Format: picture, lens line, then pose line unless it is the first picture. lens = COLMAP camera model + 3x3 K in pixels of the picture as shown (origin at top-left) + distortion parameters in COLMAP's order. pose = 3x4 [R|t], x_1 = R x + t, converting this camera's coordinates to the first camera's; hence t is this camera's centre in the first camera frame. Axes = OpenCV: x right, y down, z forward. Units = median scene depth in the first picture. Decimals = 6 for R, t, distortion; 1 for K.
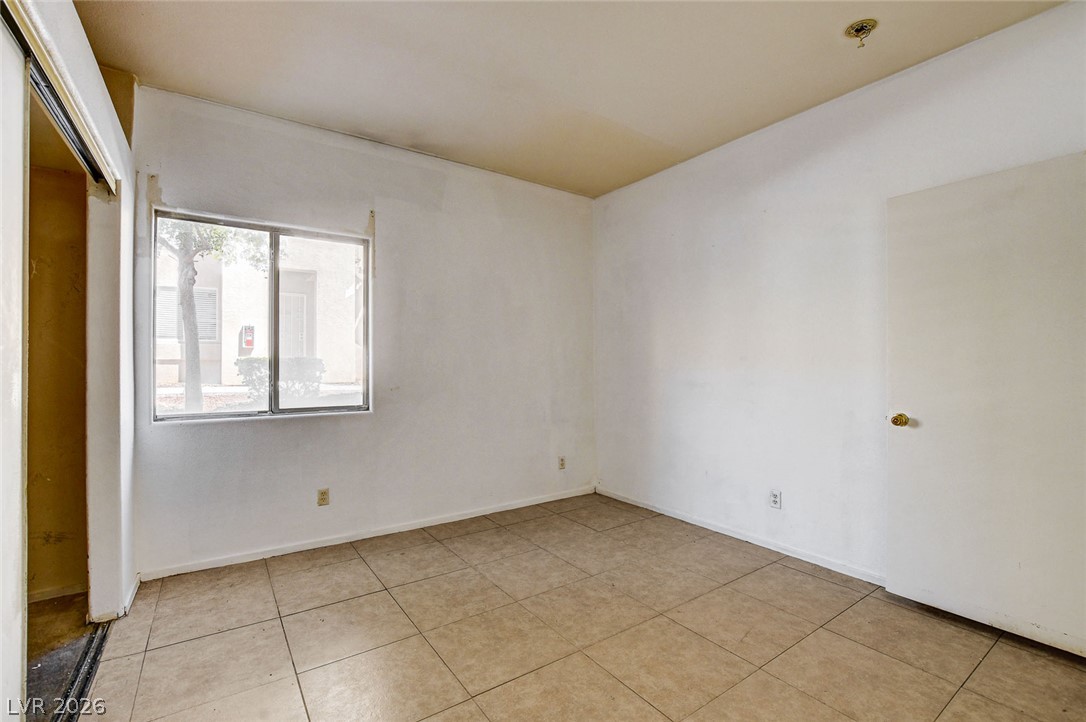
lens RADIAL K [[478.9, 0, 537.6], [0, 478.9, 357.5], [0, 0, 1]] dist [-0.018998, 0.000560]
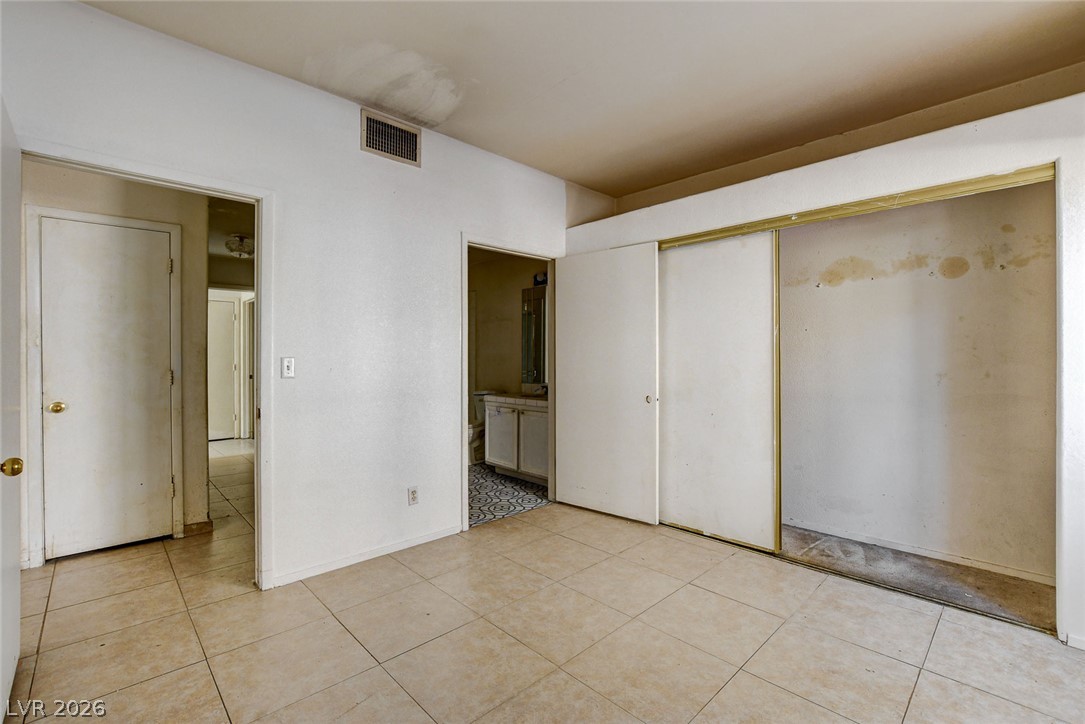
lens RADIAL K [[478.5, 0, 537.1], [0, 478.5, 358.5], [0, 0, 1]] dist [-0.018998, 0.000560]
pose [[-0.987707, 0.002123, -0.156300, 0.182749], [0.003244, 0.999971, -0.006921, 0.006679], [0.156281, -0.007343, -0.987685, 1.278344]]
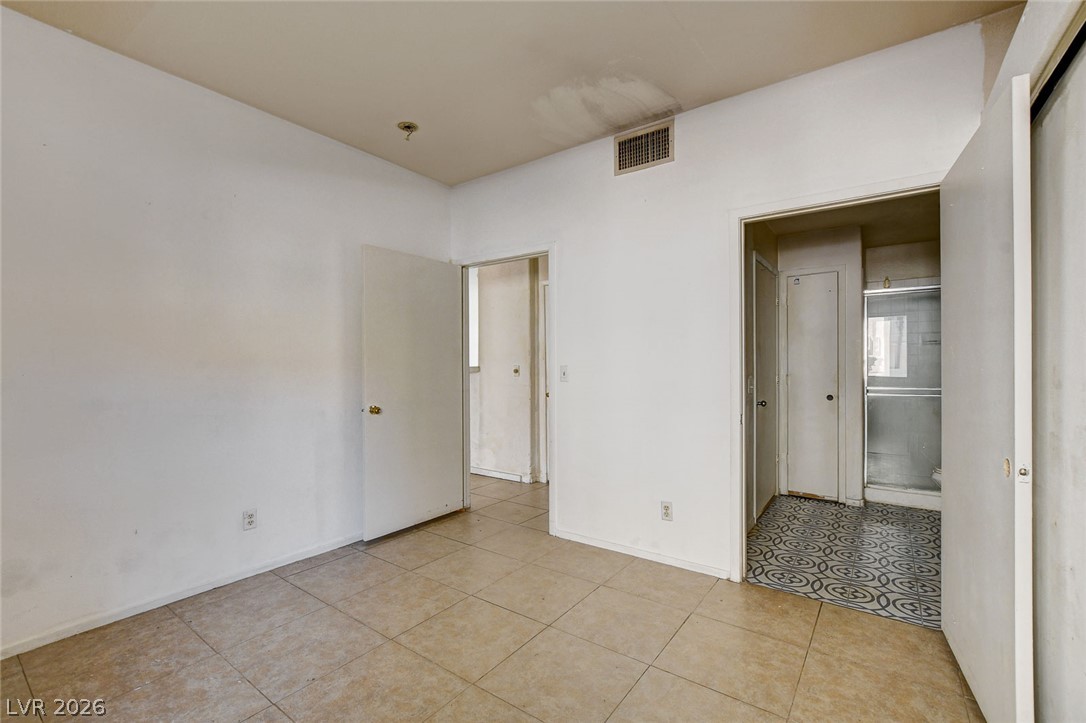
lens RADIAL K [[476.4, 0, 542.9], [0, 476.4, 366.5], [0, 0, 1]] dist [-0.007685, 0.000447]
pose [[-0.335907, -0.003900, 0.941887, -0.544191], [-0.007708, 0.999969, 0.001392, -0.000321], [-0.941863, -0.006792, -0.335927, 0.785971]]
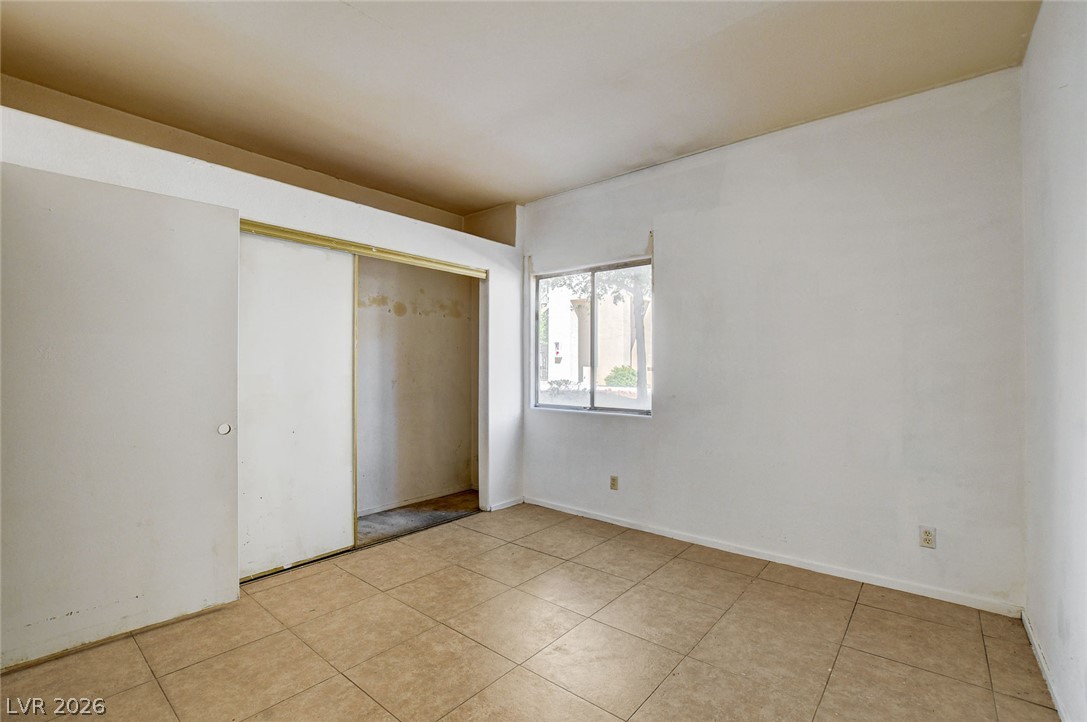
lens RADIAL K [[483.9, 0, 543.9], [0, 483.9, 367.1], [0, 0, 1]] dist [-0.018531, 0.000564]
pose [[0.271037, -0.001847, -0.962567, 0.707146], [0.008577, 0.999963, 0.000496, -0.002387], [0.962531, -0.008391, 0.271043, 0.518706]]
